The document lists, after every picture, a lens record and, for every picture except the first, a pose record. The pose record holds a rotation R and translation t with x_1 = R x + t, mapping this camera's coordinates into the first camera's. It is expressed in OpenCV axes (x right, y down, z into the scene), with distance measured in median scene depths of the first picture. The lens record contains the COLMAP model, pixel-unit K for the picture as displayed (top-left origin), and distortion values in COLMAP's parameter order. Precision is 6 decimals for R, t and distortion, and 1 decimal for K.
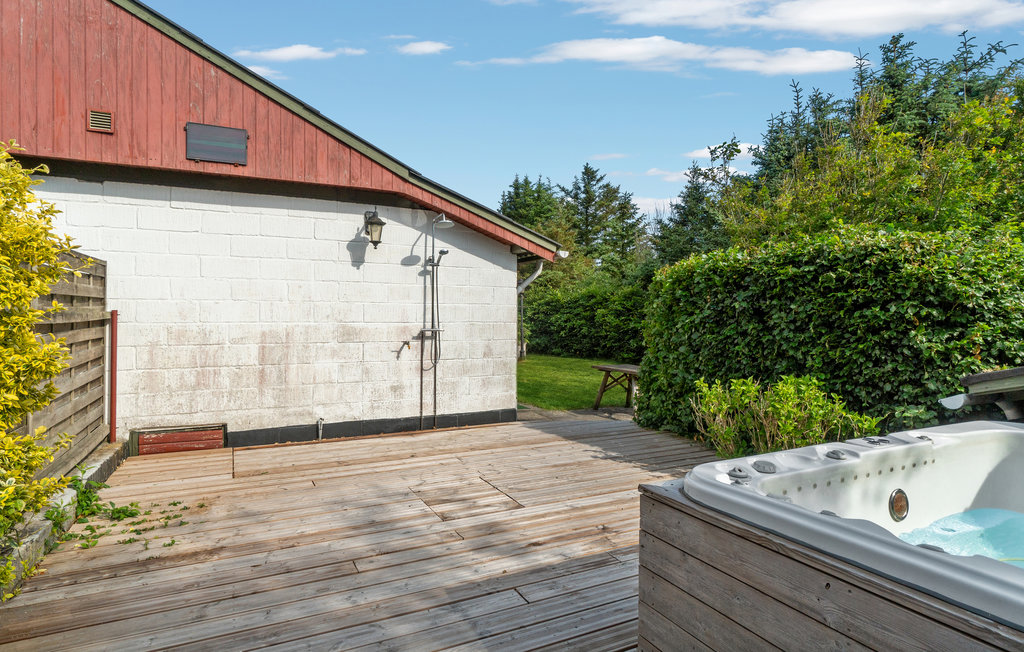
lens RADIAL K [[564.4, 0, 511.6], [0, 564.4, 320.1], [0, 0, 1]] dist [-0.003266, -0.001079]
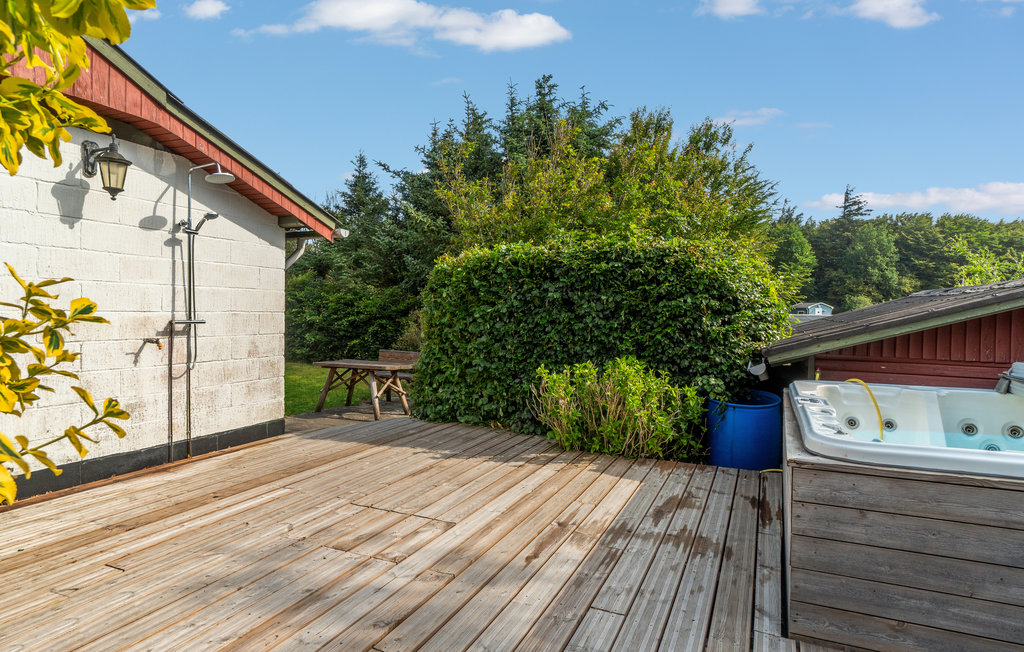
lens RADIAL K [[572.1, 0, 512.0], [0, 572.1, 326.0], [0, 0, 1]] dist [-0.003808, -0.000953]
pose [[0.775315, -0.013202, 0.631437, -0.294863], [-0.000220, 0.999776, 0.021174, 0.007343], [-0.631575, -0.016555, 0.775138, 0.177273]]
